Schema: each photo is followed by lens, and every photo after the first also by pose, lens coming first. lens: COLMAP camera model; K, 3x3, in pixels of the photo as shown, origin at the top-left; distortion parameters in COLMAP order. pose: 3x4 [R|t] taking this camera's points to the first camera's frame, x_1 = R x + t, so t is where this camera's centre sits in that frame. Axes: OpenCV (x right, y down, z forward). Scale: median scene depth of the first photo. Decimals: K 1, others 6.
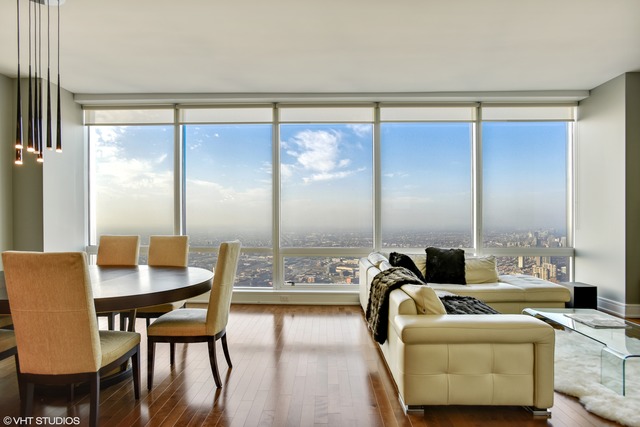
lens RADIAL K [[375.2, 0, 320.0], [0, 375.2, 213.5], [0, 0, 1]] dist [-0.022391, -0.000143]
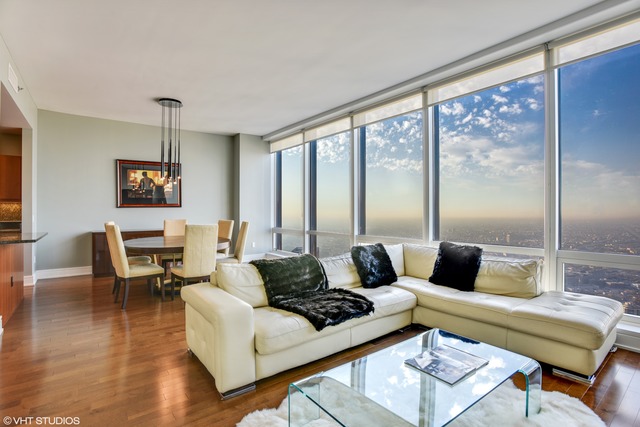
lens RADIAL K [[321.6, 0, 300.9], [0, 321.6, 212.3], [0, 0, 1]] dist [0.001050, -0.000206]
pose [[0.581673, -0.001139, -0.813422, 0.638871], [0.022224, 0.999648, 0.014492, 0.006487], [0.813119, -0.026507, 0.581494, 0.288427]]
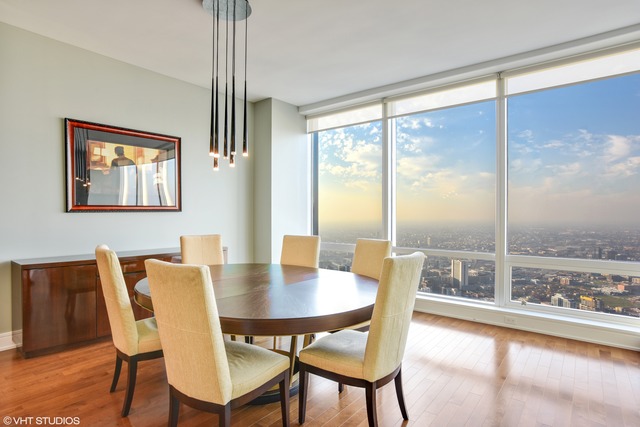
lens RADIAL K [[341.9, 0, 317.7], [0, 341.9, 218.3], [0, 0, 1]] dist [-0.004225, -0.000860]
pose [[0.794012, 0.005110, -0.607881, 0.018446], [0.013746, 0.999558, 0.026358, -0.009241], [0.607747, -0.029285, 0.793590, 0.201936]]
